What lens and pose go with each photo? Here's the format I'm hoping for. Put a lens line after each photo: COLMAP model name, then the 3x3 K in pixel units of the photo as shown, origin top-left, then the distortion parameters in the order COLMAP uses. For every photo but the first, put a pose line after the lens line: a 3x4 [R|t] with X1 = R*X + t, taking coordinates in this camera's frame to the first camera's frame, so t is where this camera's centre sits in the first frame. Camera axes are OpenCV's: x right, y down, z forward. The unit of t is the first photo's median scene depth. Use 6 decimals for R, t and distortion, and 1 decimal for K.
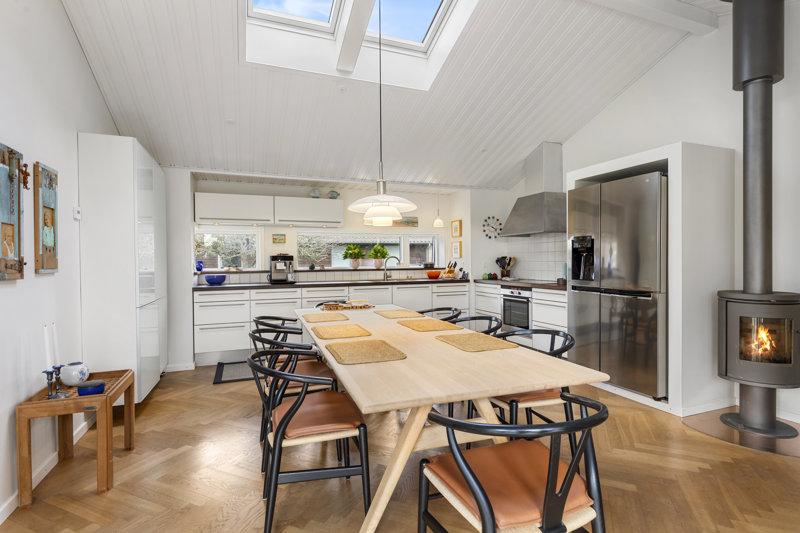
lens RADIAL K [[398.1, 0, 395.6], [0, 398.1, 263.7], [0, 0, 1]] dist [0.000659, -0.001553]
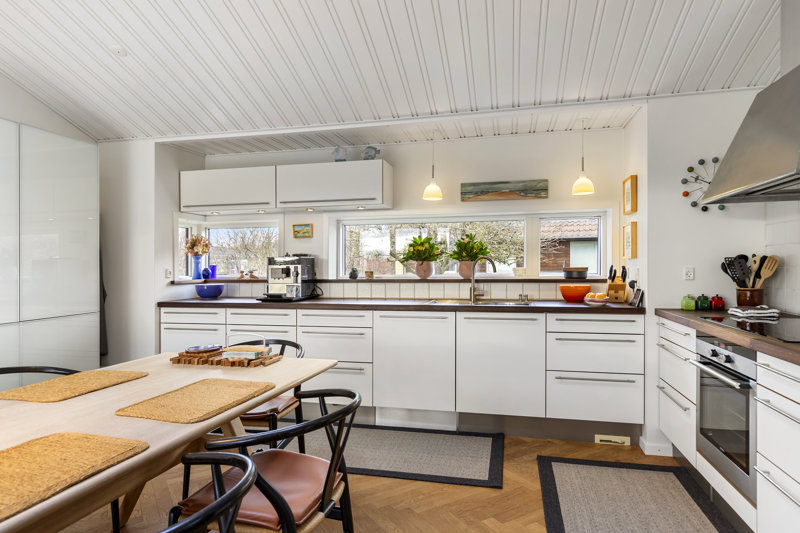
lens RADIAL K [[479.0, 0, 391.9], [0, 479.0, 264.1], [0, 0, 1]] dist [0.012775, -0.002124]
pose [[0.816642, 0.001531, -0.577142, 0.262818], [-0.002801, 0.999995, -0.001311, -0.007046], [0.577138, 0.002687, 0.816642, 0.407121]]
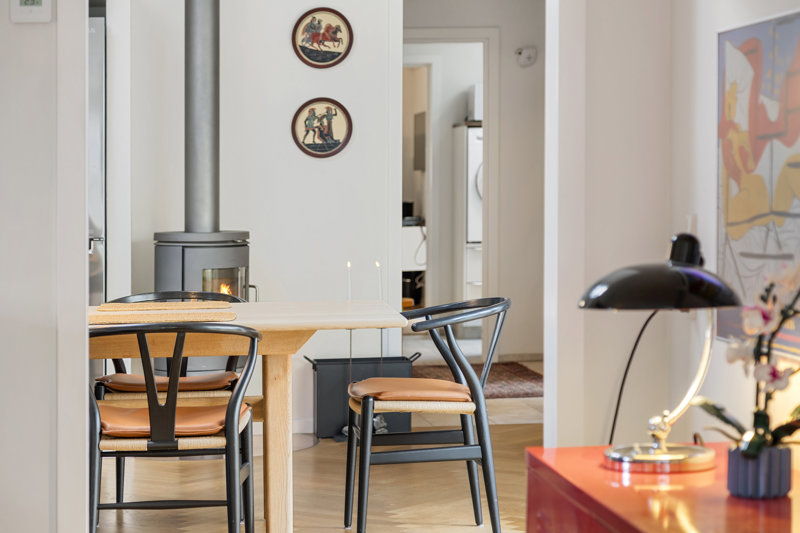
lens RADIAL K [[2097.7, 0, 402.0], [0, 2097.7, 265.9], [0, 0, 1]] dist [-0.160558, 0.000000]
pose [[0.258868, -0.029133, 0.965473, -1.080897], [0.018908, 0.999506, 0.025090, 0.024814], [-0.965728, 0.011760, 0.259291, -0.073170]]
